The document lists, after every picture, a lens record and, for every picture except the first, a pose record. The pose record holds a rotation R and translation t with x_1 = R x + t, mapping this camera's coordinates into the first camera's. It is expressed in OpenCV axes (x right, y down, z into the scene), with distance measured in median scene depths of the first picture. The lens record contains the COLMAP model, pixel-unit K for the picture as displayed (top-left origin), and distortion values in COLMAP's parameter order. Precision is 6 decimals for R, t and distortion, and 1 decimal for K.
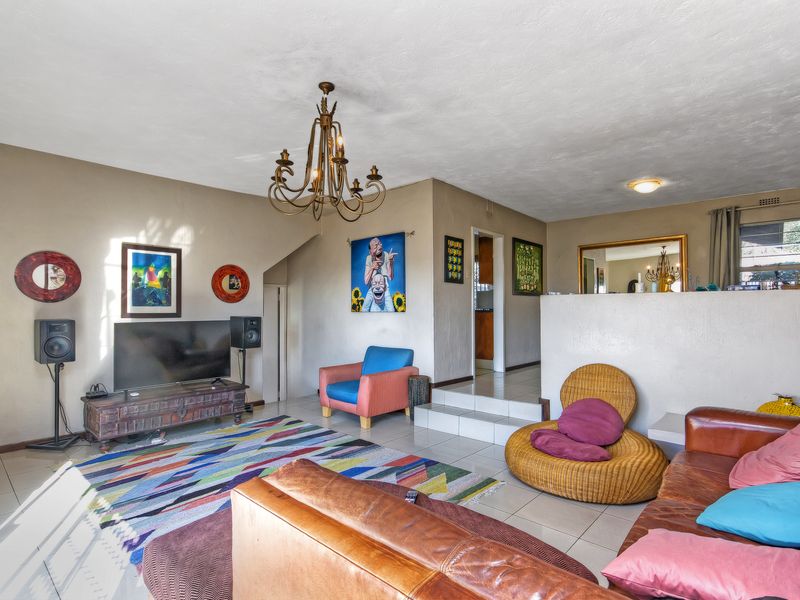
lens RADIAL K [[424.7, 0, 417.3], [0, 424.7, 311.7], [0, 0, 1]] dist [0.007710, -0.000176]
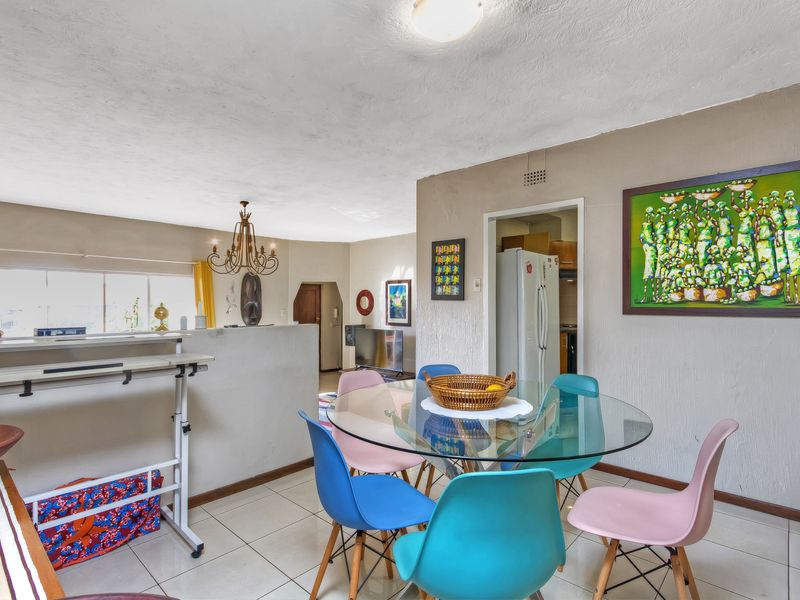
lens RADIAL K [[424.7, 0, 396.4], [0, 424.7, 301.0], [0, 0, 1]] dist [0.007710, -0.000176]
pose [[-0.048424, -0.003727, -0.998820, 0.985102], [-0.007135, 0.999969, -0.003385, -0.074907], [0.998801, 0.006963, -0.048449, 1.109702]]
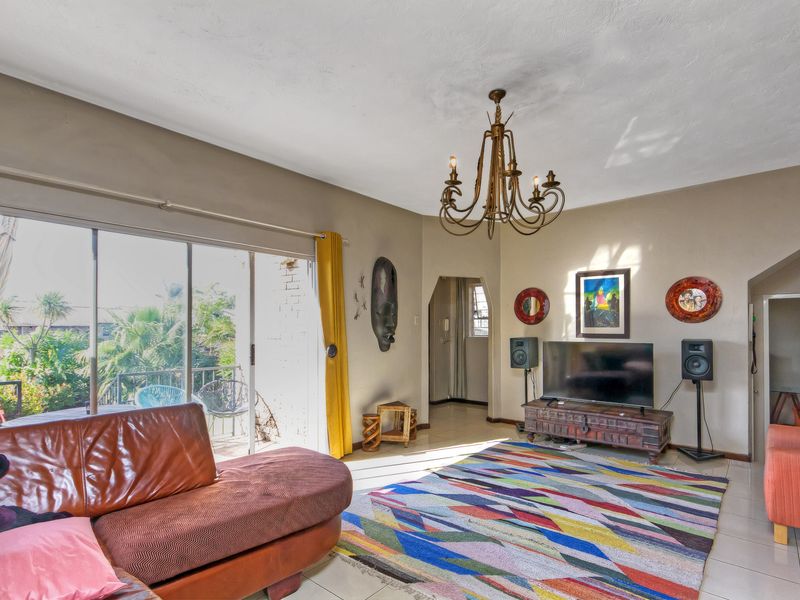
lens RADIAL K [[424.7, 0, 400.9], [0, 424.7, 324.9], [0, 0, 1]] dist [0.007710, -0.000176]
pose [[0.013708, -0.006369, -0.999886, 0.458320], [-0.005509, 0.999964, -0.006445, -0.009307], [0.999891, 0.005597, 0.013673, 0.497722]]
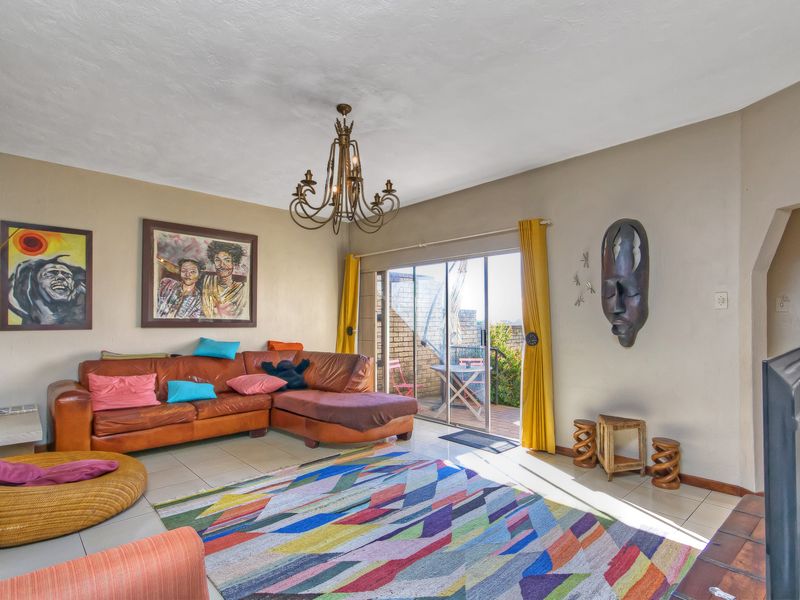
lens RADIAL K [[424.7, 0, 391.2], [0, 424.7, 310.8], [0, 0, 1]] dist [0.007710, -0.000176]
pose [[-0.991153, 0.008229, 0.132471, -0.306538], [0.005280, 0.999731, -0.022592, 0.003956], [-0.132621, -0.021693, -0.990929, 1.307531]]
